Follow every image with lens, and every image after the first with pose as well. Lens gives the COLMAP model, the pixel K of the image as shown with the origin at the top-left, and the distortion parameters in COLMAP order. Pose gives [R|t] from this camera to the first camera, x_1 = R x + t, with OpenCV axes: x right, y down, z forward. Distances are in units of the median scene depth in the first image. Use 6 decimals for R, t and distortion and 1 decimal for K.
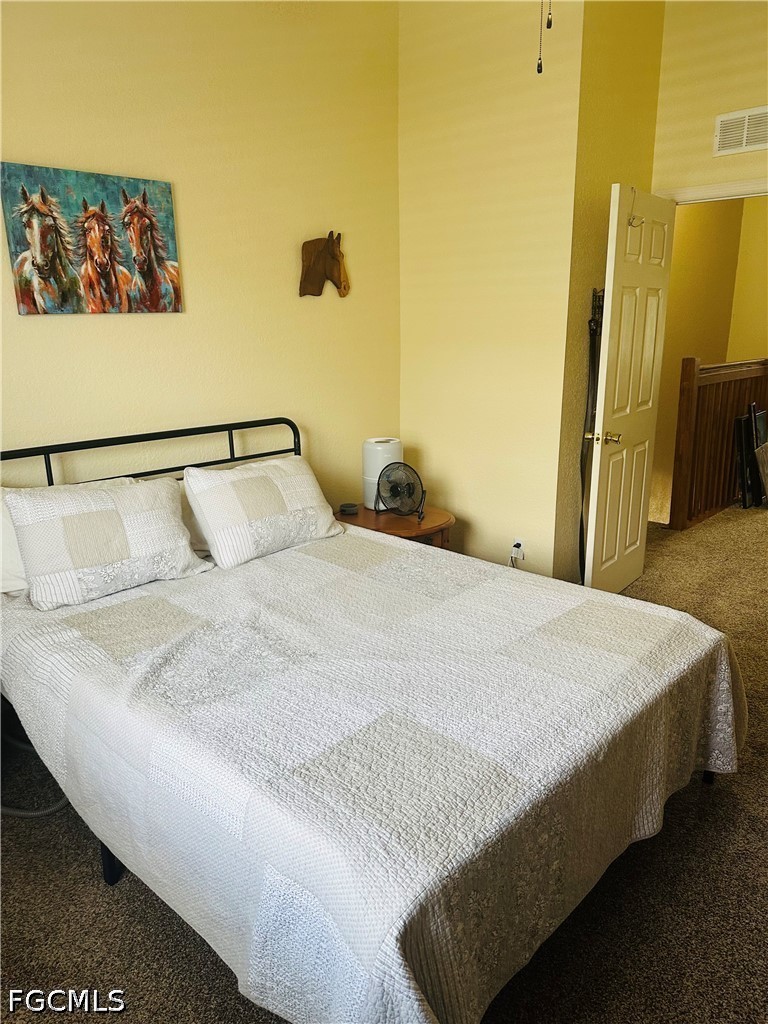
lens RADIAL K [[716.3, 0, 384.0], [0, 716.3, 512.0], [0, 0, 1]] dist [0.039830, -0.065967]
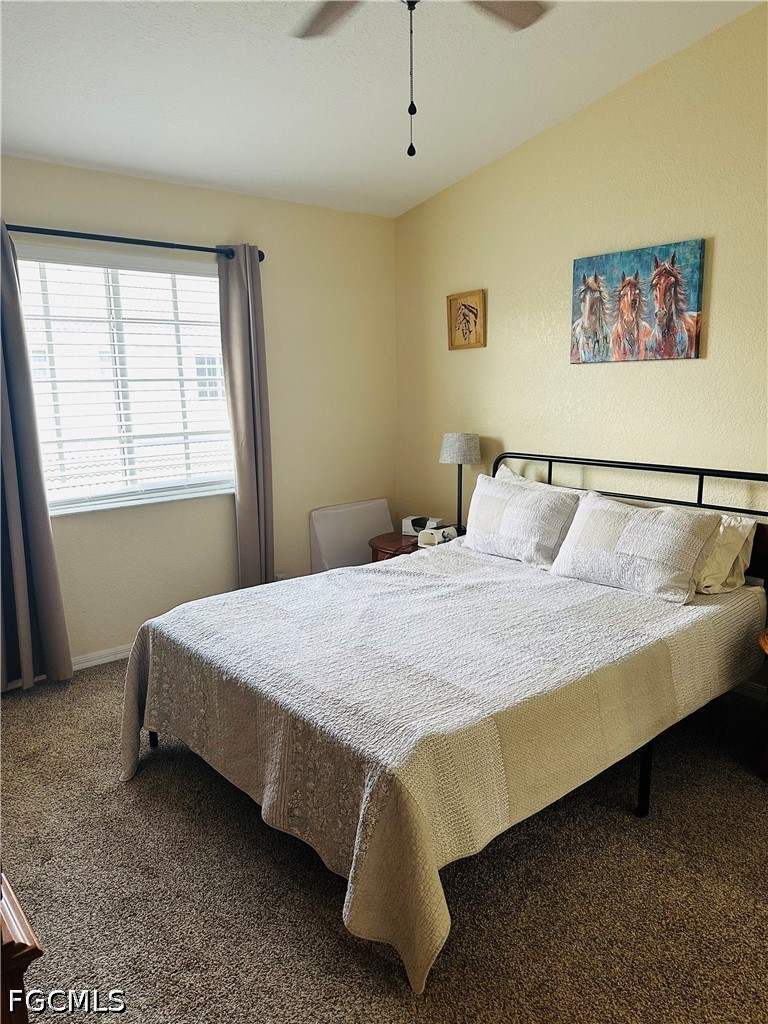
lens RADIAL K [[716.3, 0, 384.0], [0, 716.3, 512.0], [0, 0, 1]] dist [0.039830, -0.065967]
pose [[-0.094708, 0.201756, -0.974846, 0.905466], [-0.240644, 0.945567, 0.219075, -0.202981], [0.965982, 0.255339, -0.041002, 0.720600]]
